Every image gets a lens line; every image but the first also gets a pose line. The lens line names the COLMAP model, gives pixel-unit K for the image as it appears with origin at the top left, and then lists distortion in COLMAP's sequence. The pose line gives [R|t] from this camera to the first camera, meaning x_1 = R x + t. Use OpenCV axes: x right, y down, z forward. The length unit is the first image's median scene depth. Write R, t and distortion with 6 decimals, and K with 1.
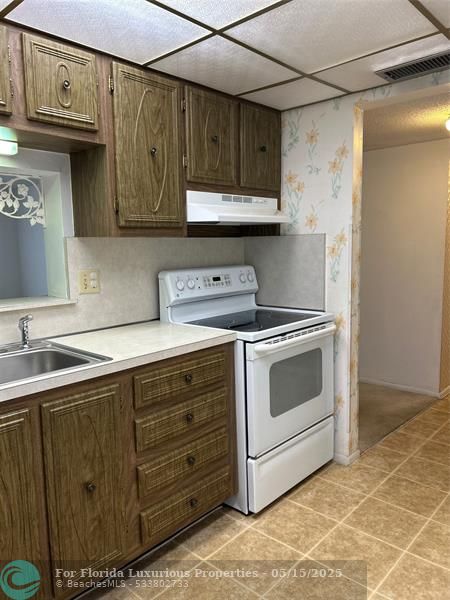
lens RADIAL K [[451.6, 0, 221.4], [0, 451.6, 299.4], [0, 0, 1]] dist [0.040538, -0.052561]
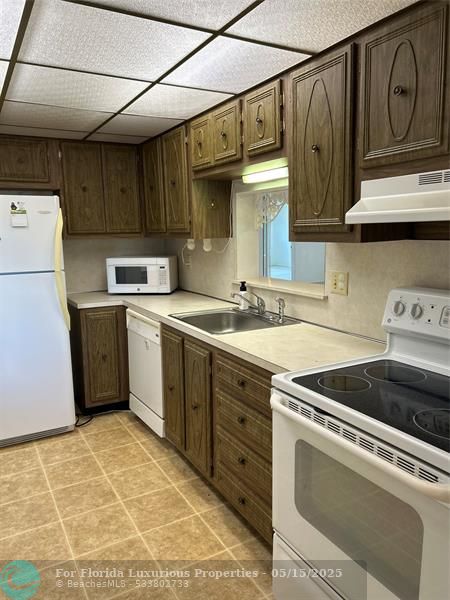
lens RADIAL K [[451.6, 0, 221.6], [0, 451.6, 300.9], [0, 0, 1]] dist [0.040538, -0.052561]
pose [[-0.314513, 0.175695, -0.932852, 1.031901], [-0.090719, 0.972661, 0.213779, -0.265629], [0.944908, 0.151863, -0.289976, 1.453944]]
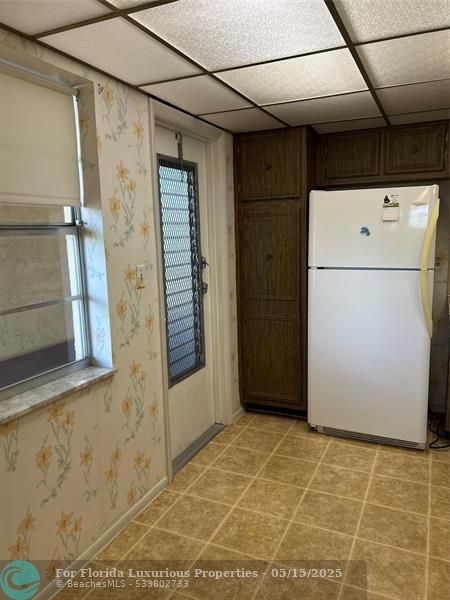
lens RADIAL K [[451.6, 0, 223.2], [0, 451.6, 299.1], [0, 0, 1]] dist [0.040538, -0.052561]
pose [[-0.952725, 0.079842, -0.293155, 0.895814], [-0.002490, 0.962771, 0.270307, -0.267717], [0.303823, 0.258258, -0.917057, 1.505894]]
